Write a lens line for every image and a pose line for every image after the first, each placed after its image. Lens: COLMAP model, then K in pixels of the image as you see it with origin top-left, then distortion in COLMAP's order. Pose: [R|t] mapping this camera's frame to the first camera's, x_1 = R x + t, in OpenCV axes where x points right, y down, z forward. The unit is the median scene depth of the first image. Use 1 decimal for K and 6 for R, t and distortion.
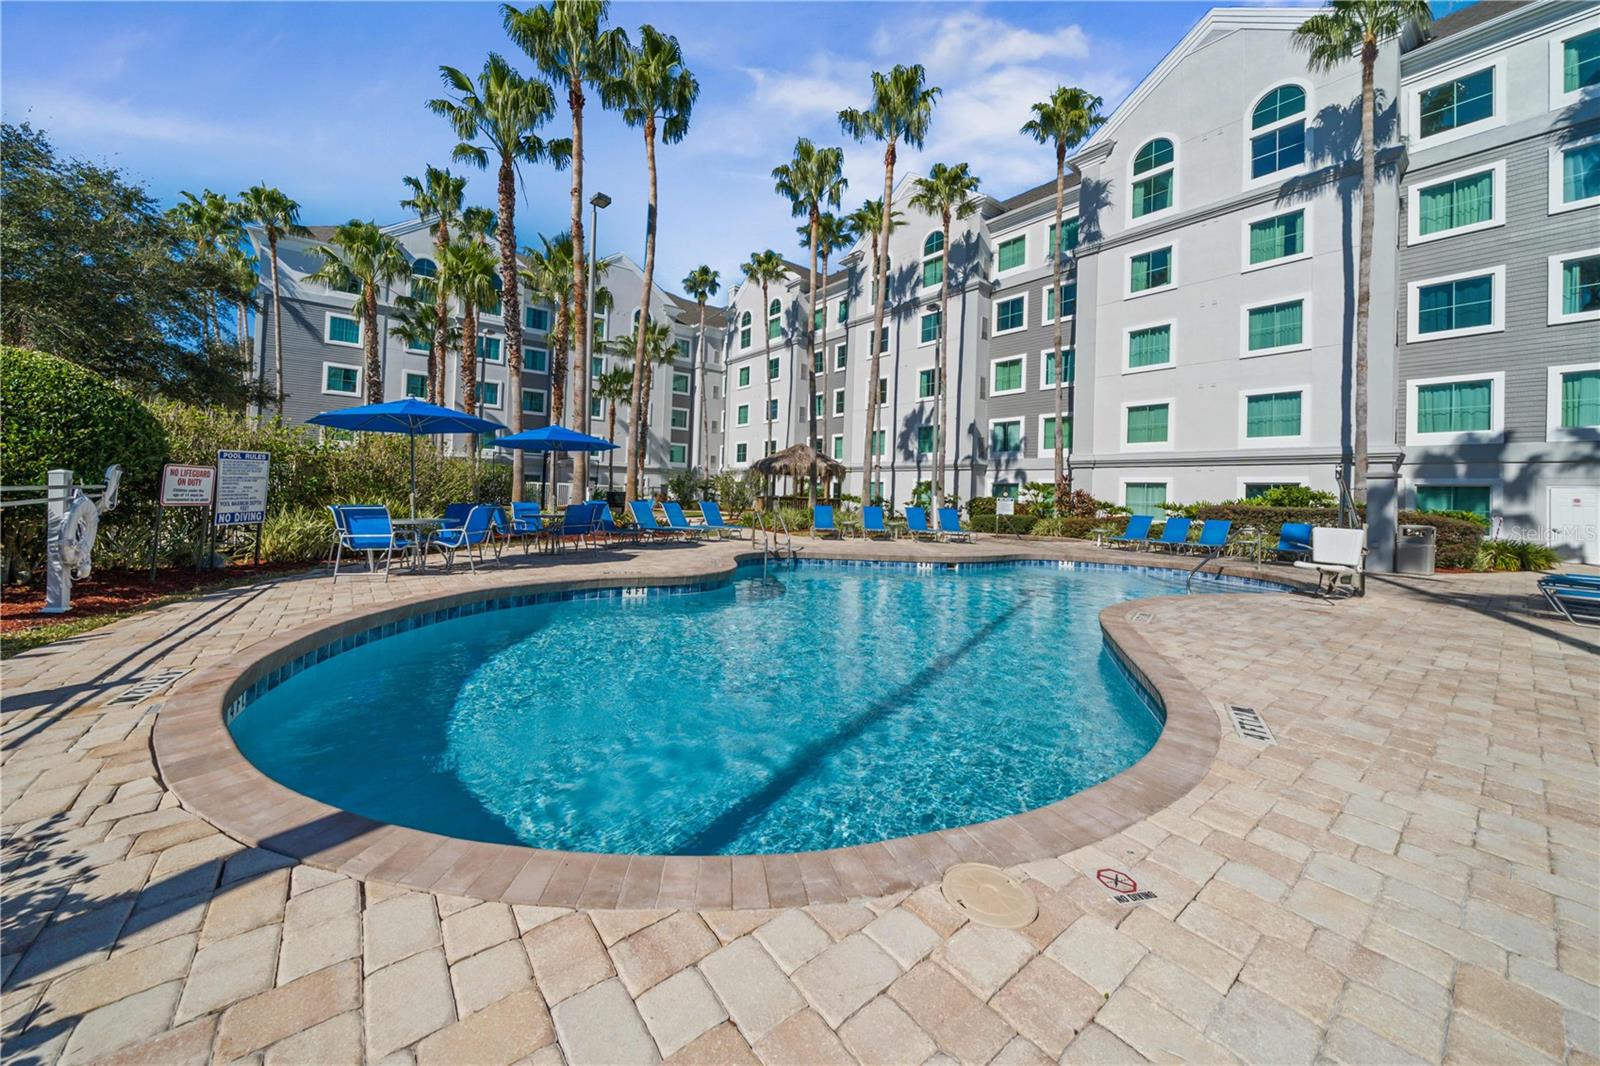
lens RADIAL K [[562.4, 0, 767.2], [0, 562.4, 478.6], [0, 0, 1]] dist [-0.001761, -0.000273]
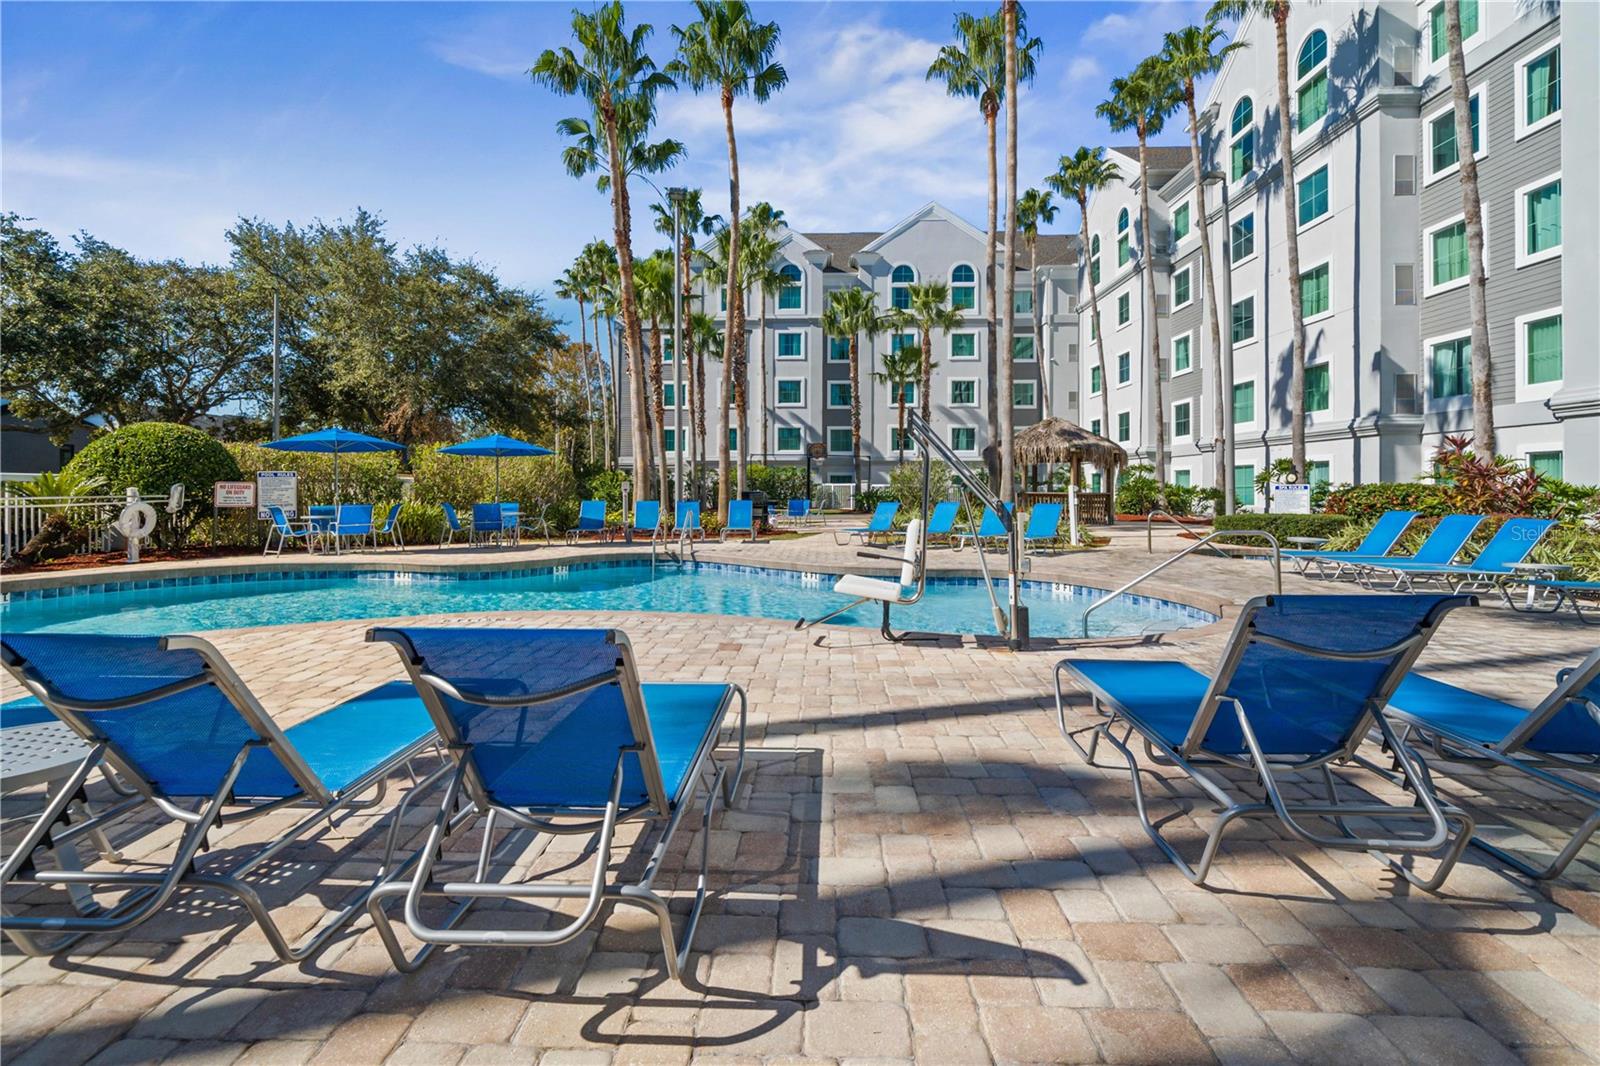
lens RADIAL K [[696.7, 0, 784.4], [0, 696.7, 476.4], [0, 0, 1]] dist [0.005184, -0.002653]
pose [[0.778839, -0.040294, -0.625928, 0.401872], [0.038951, 0.999115, -0.015851, 0.015071], [0.626013, -0.012035, 0.779719, 0.113634]]
